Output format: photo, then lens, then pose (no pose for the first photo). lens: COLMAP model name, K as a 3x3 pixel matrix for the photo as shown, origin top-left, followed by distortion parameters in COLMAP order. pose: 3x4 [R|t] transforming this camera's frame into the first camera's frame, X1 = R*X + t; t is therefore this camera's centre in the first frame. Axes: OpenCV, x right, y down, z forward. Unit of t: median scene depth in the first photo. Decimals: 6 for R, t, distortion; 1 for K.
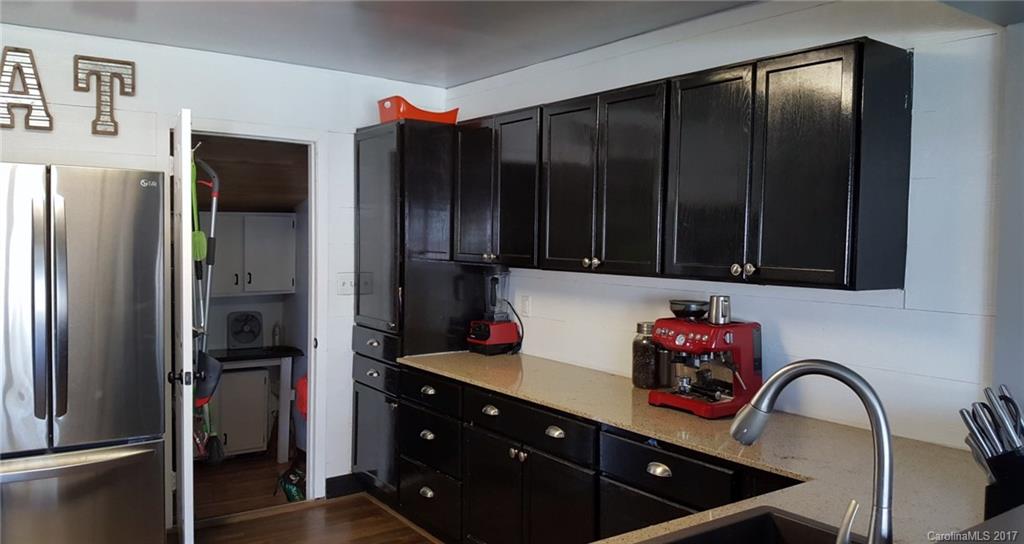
lens RADIAL K [[770.3, 0, 502.2], [0, 770.3, 266.3], [0, 0, 1]] dist [0.058371, -0.061503]
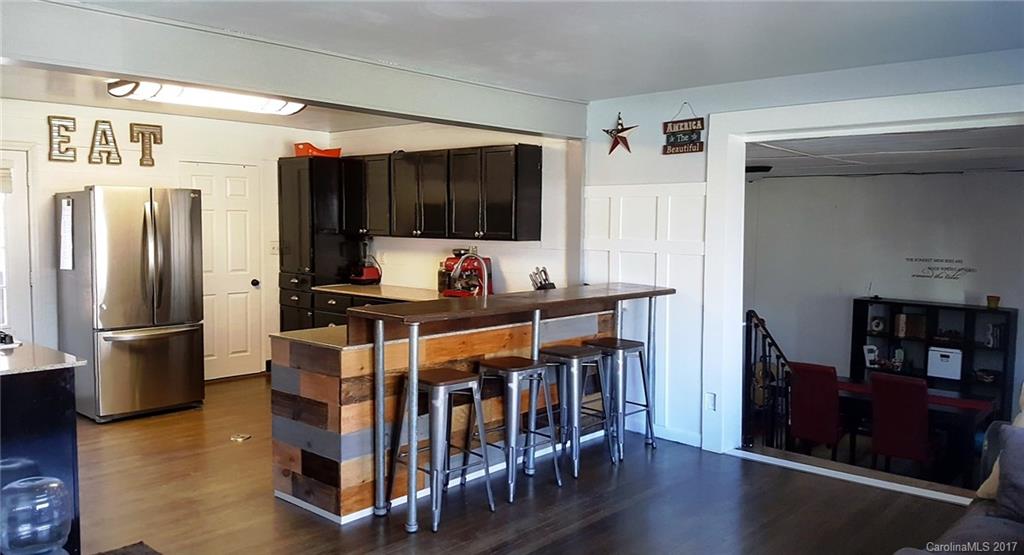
lens RADIAL K [[754.5, 0, 509.9], [0, 754.5, 271.9], [0, 0, 1]] dist [0.062092, -0.165187]
pose [[0.974977, -0.023267, 0.221083, -0.084513], [0.015614, 0.999219, 0.036301, 0.027969], [-0.221755, -0.031940, 0.974579, -0.959055]]
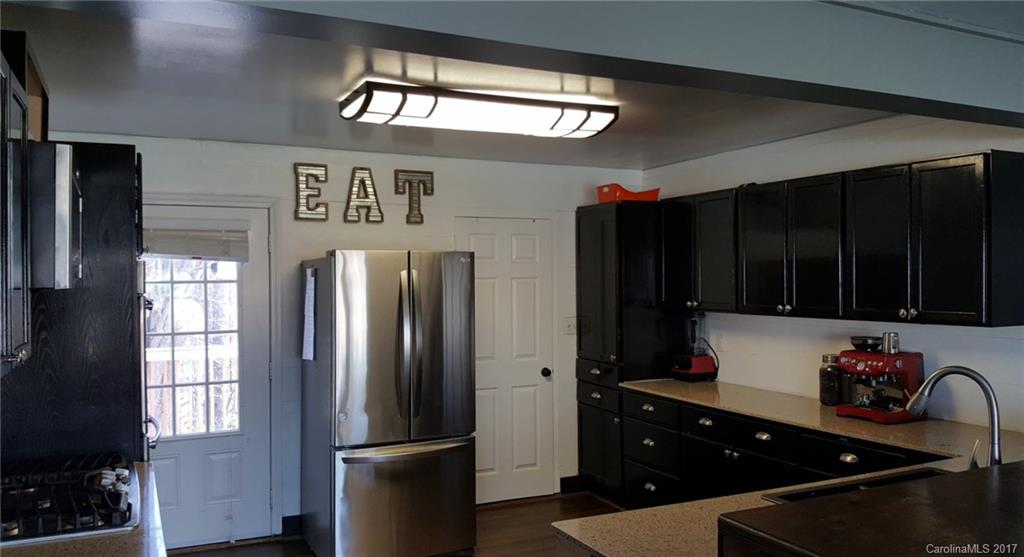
lens RADIAL K [[754.5, 0, 498.8], [0, 754.5, 277.2], [0, 0, 1]] dist [0.062092, -0.165187]
pose [[0.984960, -0.024071, -0.171098, -0.130211], [0.017492, 0.999052, -0.039856, -0.014368], [0.171895, 0.036264, 0.984448, -0.336039]]
